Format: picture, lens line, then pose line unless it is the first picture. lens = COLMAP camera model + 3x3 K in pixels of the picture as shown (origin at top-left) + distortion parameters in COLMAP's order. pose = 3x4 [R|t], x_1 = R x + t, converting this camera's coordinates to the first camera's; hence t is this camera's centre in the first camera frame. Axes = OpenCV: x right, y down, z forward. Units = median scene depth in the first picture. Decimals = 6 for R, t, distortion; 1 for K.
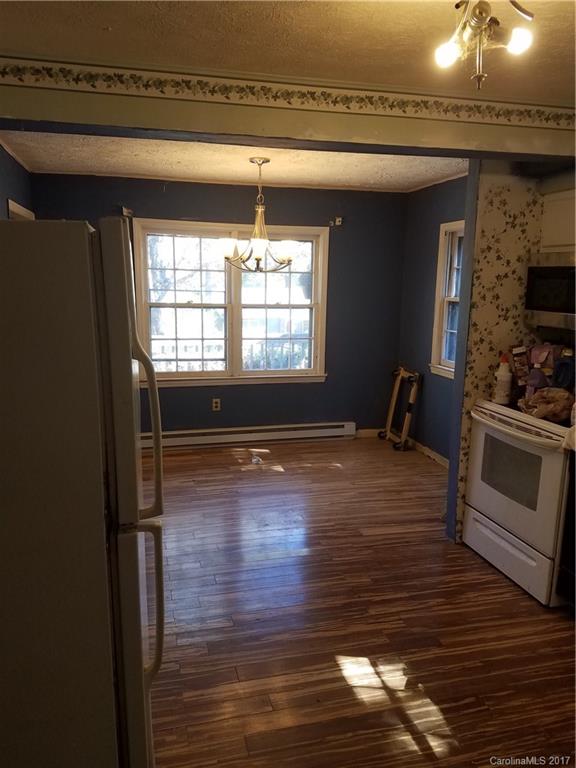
lens RADIAL K [[584.9, 0, 288.0], [0, 584.9, 384.0], [0, 0, 1]] dist [0.053012, -0.000333]
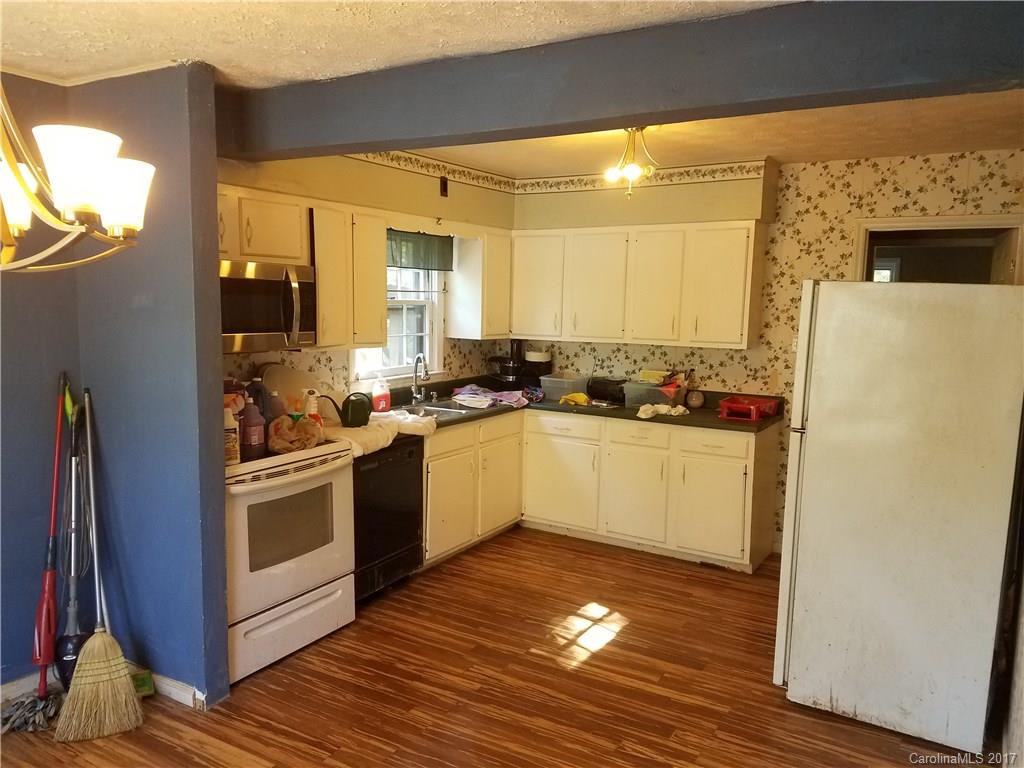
lens RADIAL K [[779.9, 0, 512.0], [0, 779.9, 384.0], [0, 0, 1]] dist [0.053012, -0.000333]
pose [[-0.692693, -0.111184, 0.712611, -0.606538], [0.097837, 0.964428, 0.245575, -0.288772], [-0.714566, 0.239828, -0.657174, 1.482579]]
